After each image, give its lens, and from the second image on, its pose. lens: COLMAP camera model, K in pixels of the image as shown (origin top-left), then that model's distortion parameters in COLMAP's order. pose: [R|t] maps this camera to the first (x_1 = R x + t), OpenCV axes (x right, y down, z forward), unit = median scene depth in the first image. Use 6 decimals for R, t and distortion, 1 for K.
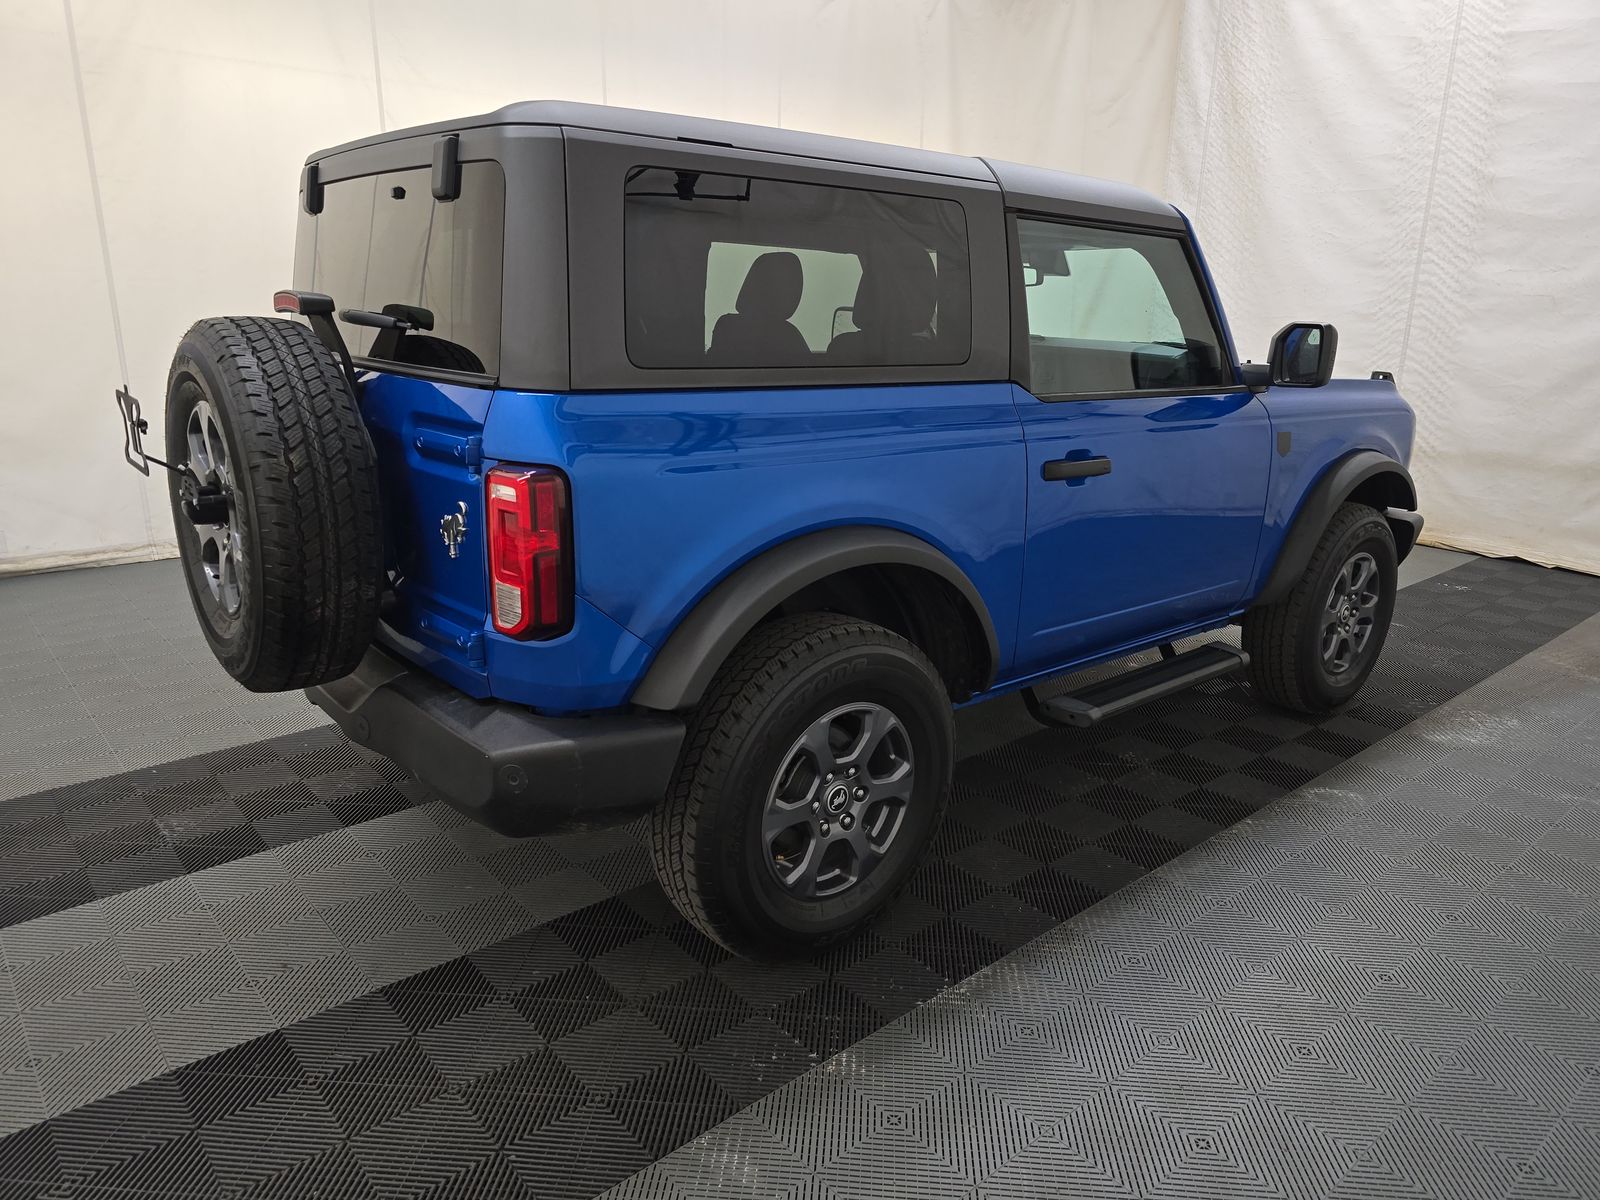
lens RADIAL K [[1068.2, 0, 800.0], [0, 1068.2, 600.0], [0, 0, 1]] dist [-0.003649, 0.001850]
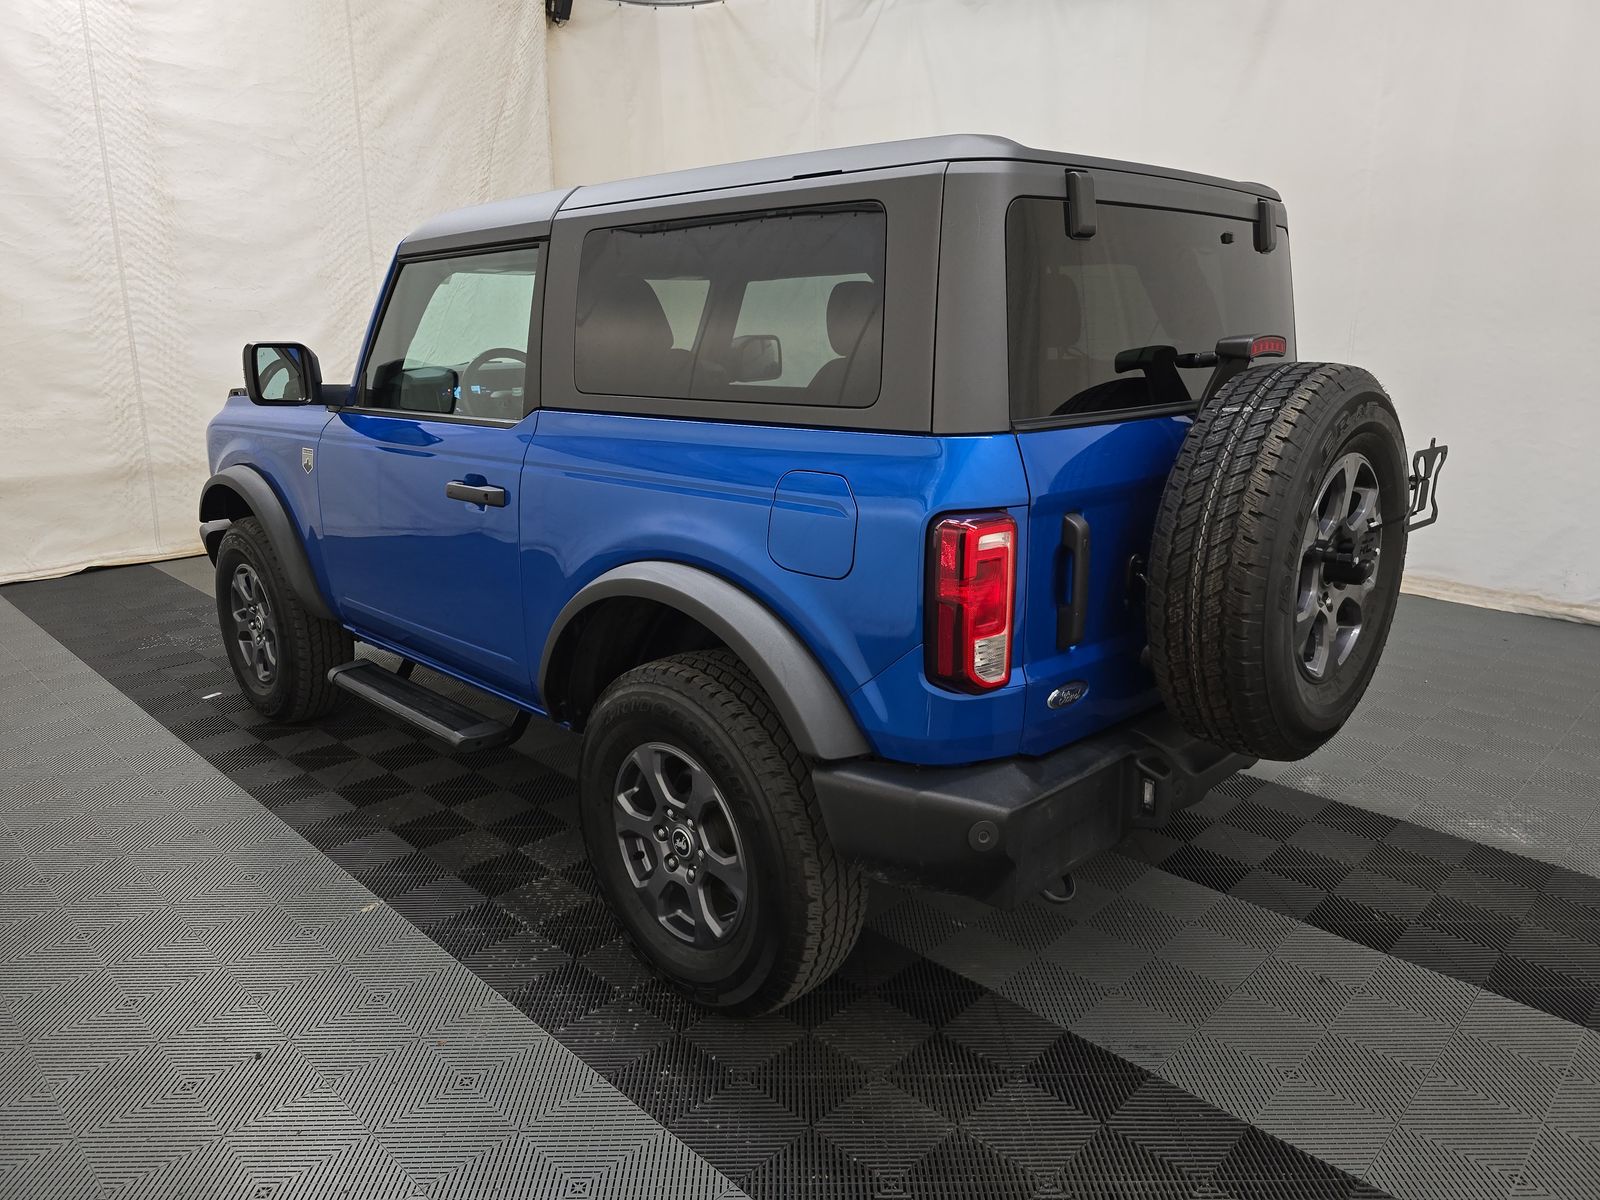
lens RADIAL K [[1055.0, 0, 800.0], [0, 1055.0, 600.0], [0, 0, 1]] dist [0.000767, -0.000986]
pose [[-0.013955, -0.275613, 0.961168, -0.439600], [0.277397, 0.922462, 0.268541, -0.134458], [-0.960654, 0.270373, 0.063581, 0.430370]]
